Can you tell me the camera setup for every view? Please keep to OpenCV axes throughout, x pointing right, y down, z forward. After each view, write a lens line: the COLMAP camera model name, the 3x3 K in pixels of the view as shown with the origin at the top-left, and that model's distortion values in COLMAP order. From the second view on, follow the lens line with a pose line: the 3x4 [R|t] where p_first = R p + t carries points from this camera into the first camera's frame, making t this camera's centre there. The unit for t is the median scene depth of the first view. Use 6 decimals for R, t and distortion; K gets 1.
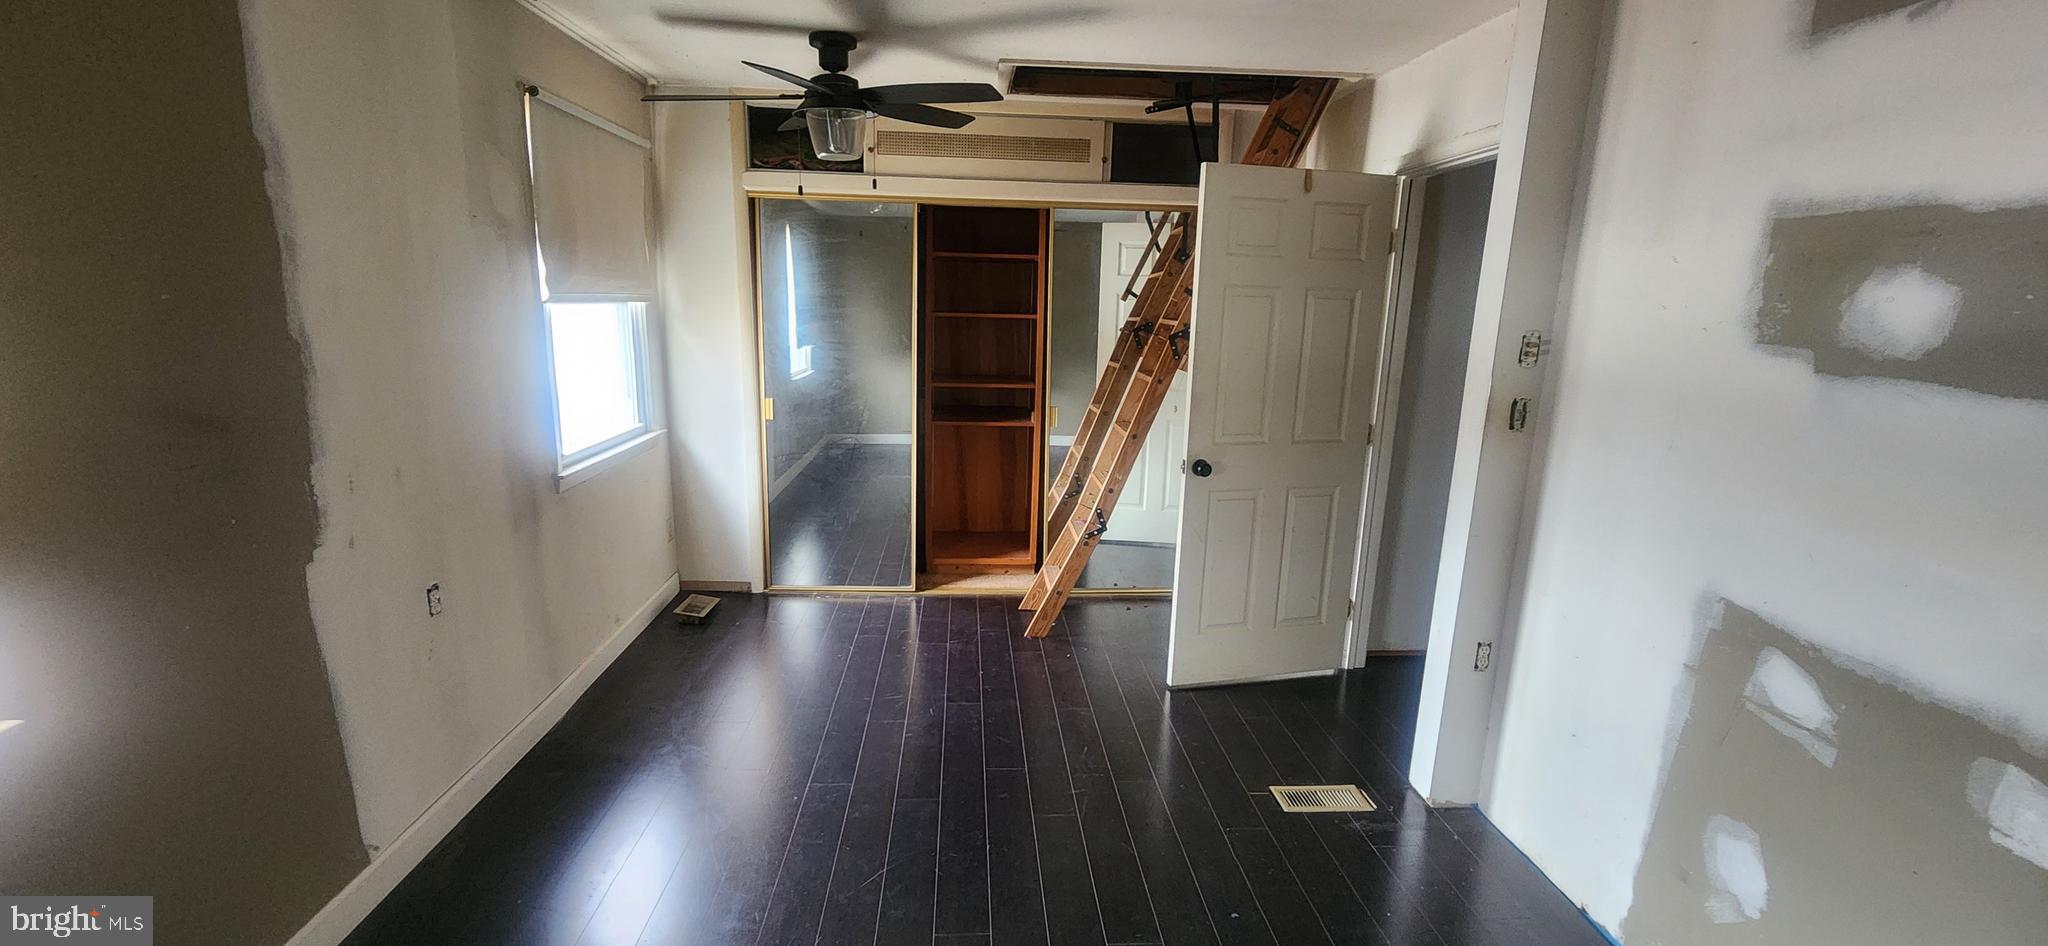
lens RADIAL K [[836.2, 0, 1021.9], [0, 836.2, 474.2], [0, 0, 1]] dist [-0.001631, -0.000217]
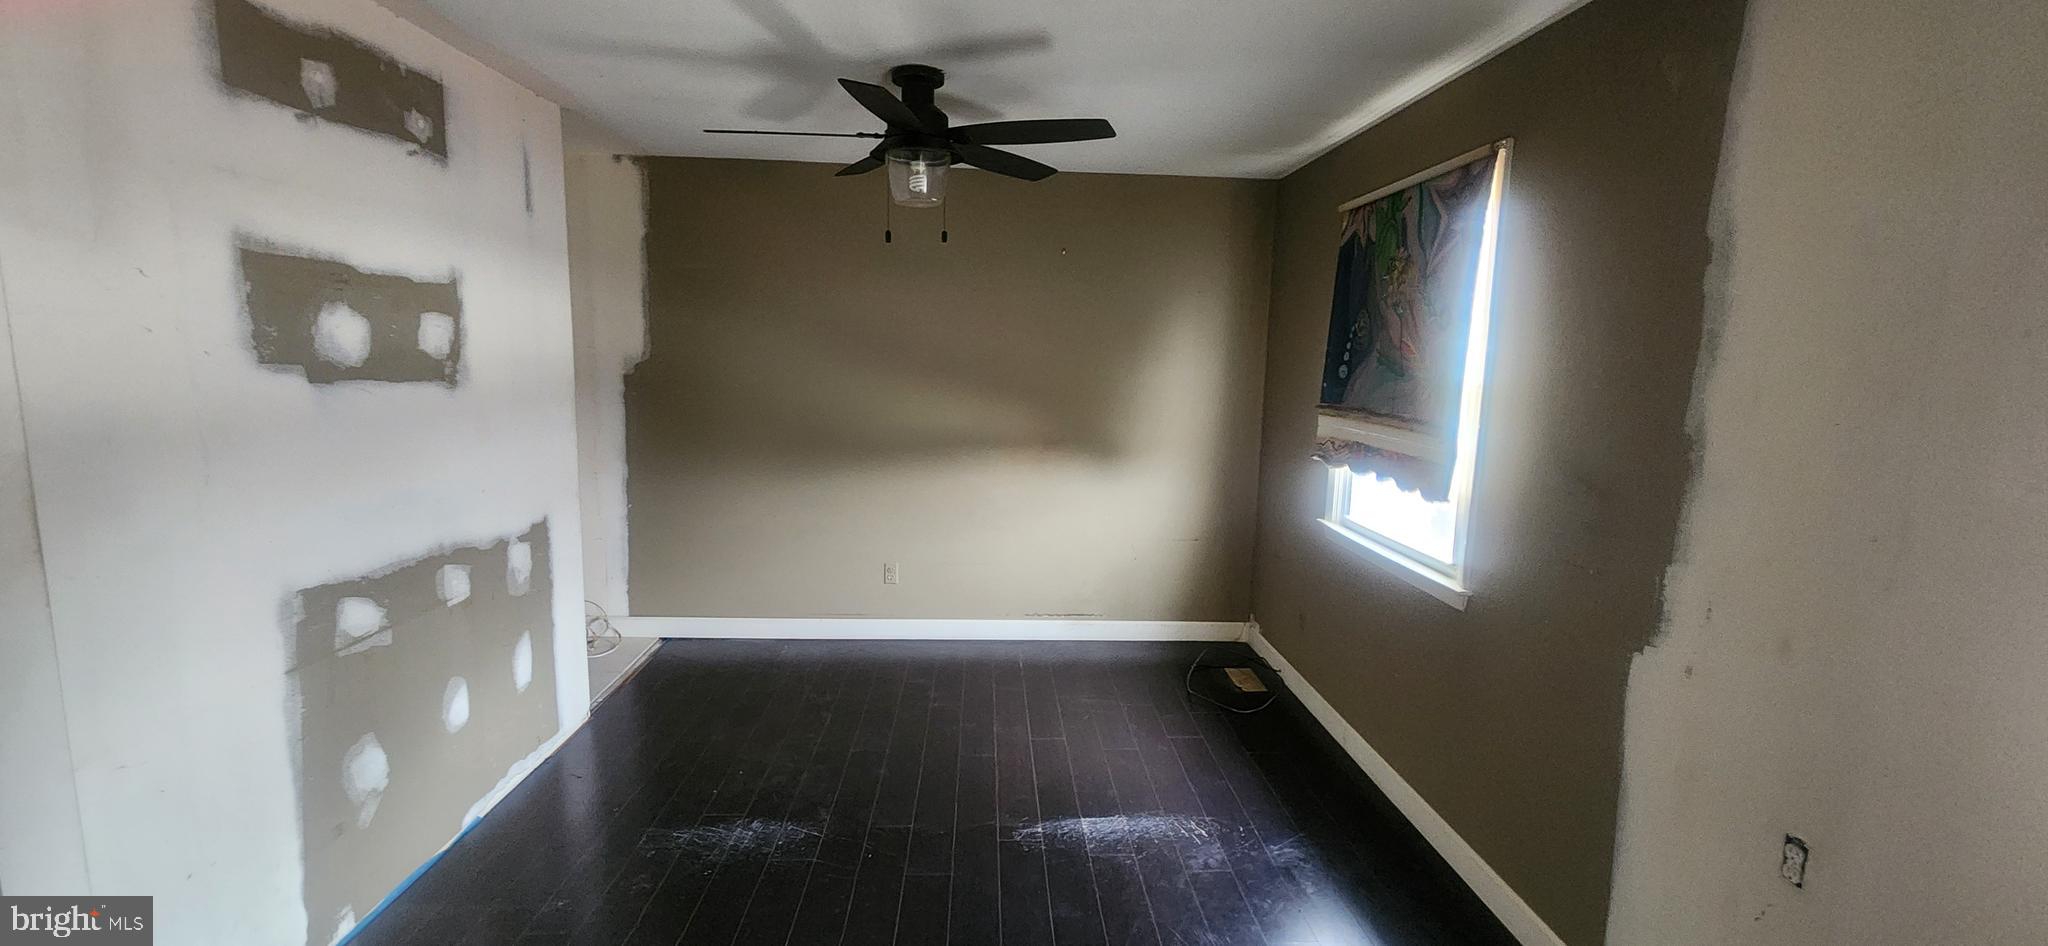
lens RADIAL K [[906.7, 0, 1024.0], [0, 906.7, 473.0], [0, 0, 1]] dist [-0.001071, -0.000198]
pose [[-0.998554, -0.051528, 0.015333, -0.138517], [-0.043438, 0.941351, 0.334622, -0.465668], [-0.031676, 0.333472, -0.942228, 2.152347]]
